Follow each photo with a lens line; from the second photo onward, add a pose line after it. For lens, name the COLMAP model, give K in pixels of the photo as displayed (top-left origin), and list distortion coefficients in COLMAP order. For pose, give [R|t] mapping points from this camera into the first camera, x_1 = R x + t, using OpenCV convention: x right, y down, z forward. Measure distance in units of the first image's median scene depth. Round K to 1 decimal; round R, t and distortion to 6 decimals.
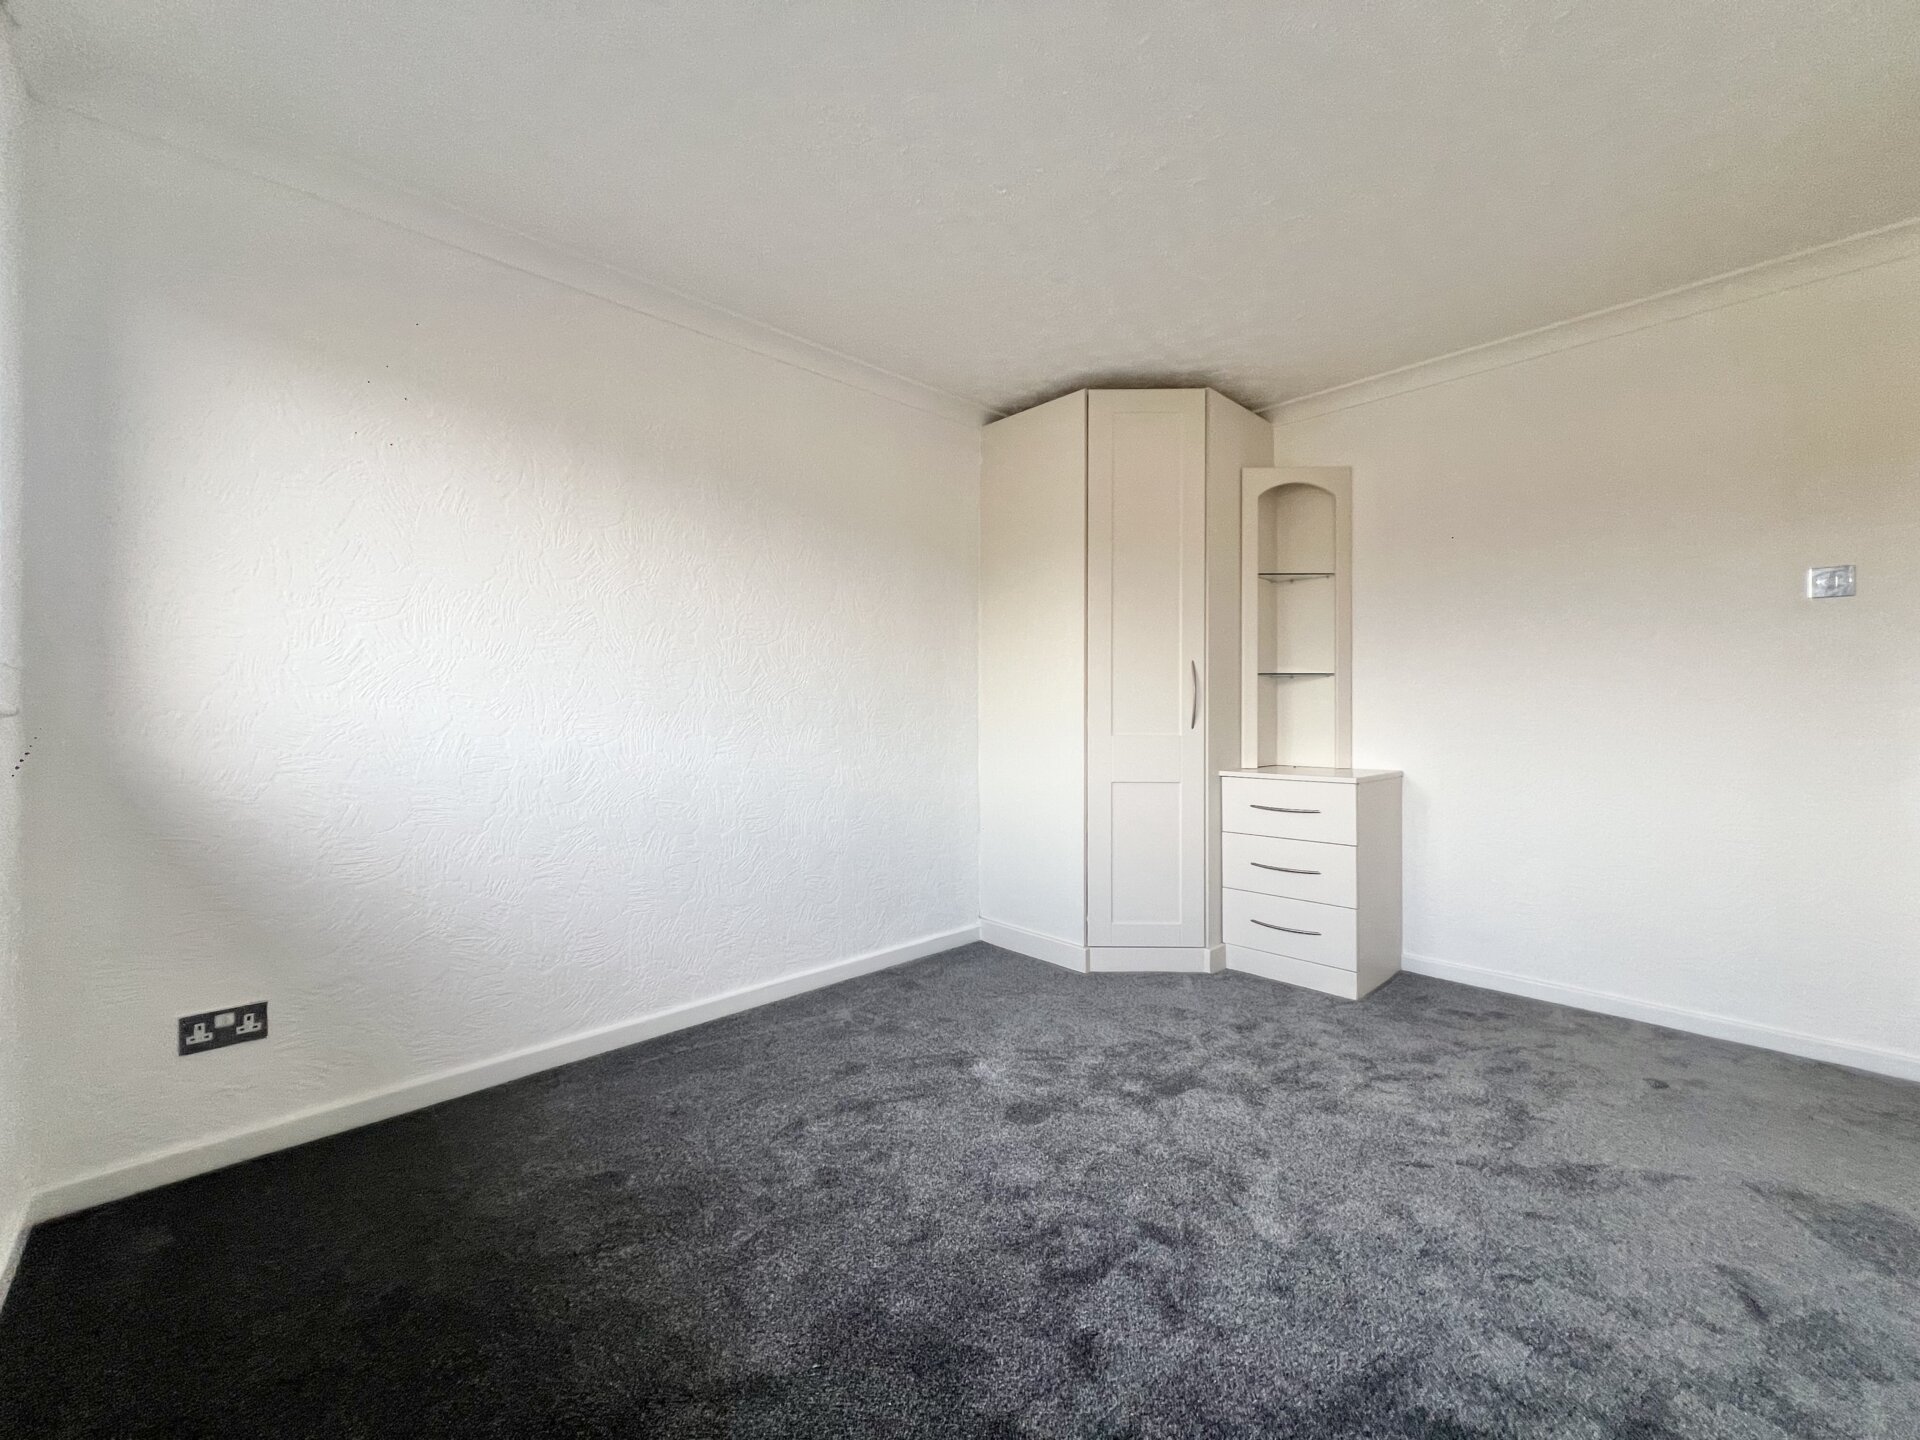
lens RADIAL K [[776.4, 0, 961.5], [0, 776.4, 704.8], [0, 0, 1]] dist [0.001686, 0.000169]
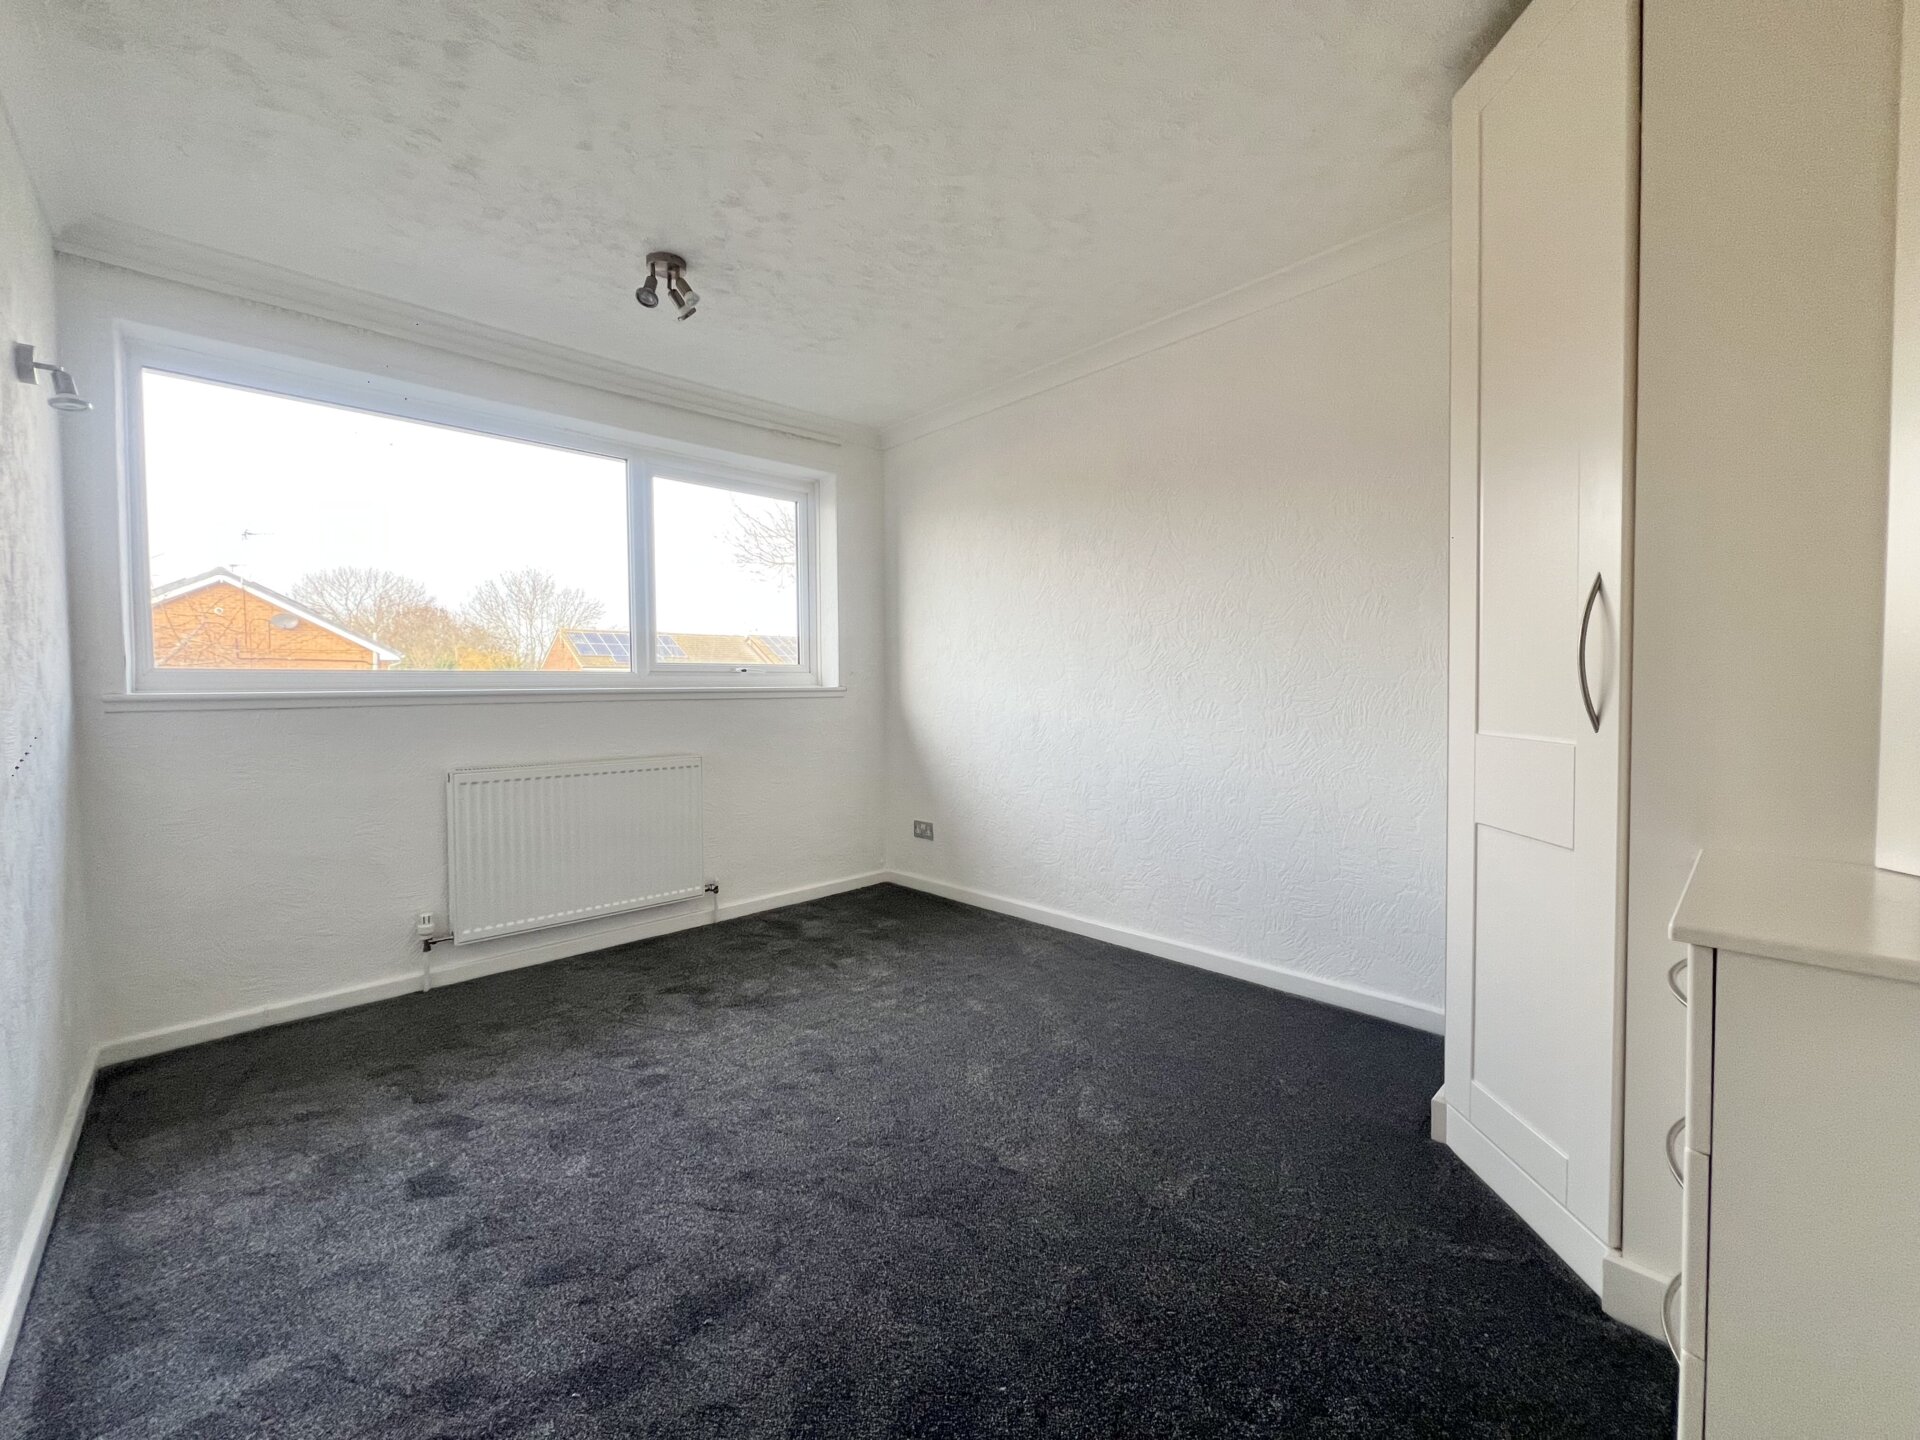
lens RADIAL K [[776.4, 0, 961.5], [0, 776.4, 704.8], [0, 0, 1]] dist [0.001686, 0.000169]
pose [[-0.011378, 0.025370, -0.999613, 1.274390], [0.018737, 0.999508, 0.025154, -0.003298], [0.999760, -0.018443, -0.011848, 1.127075]]
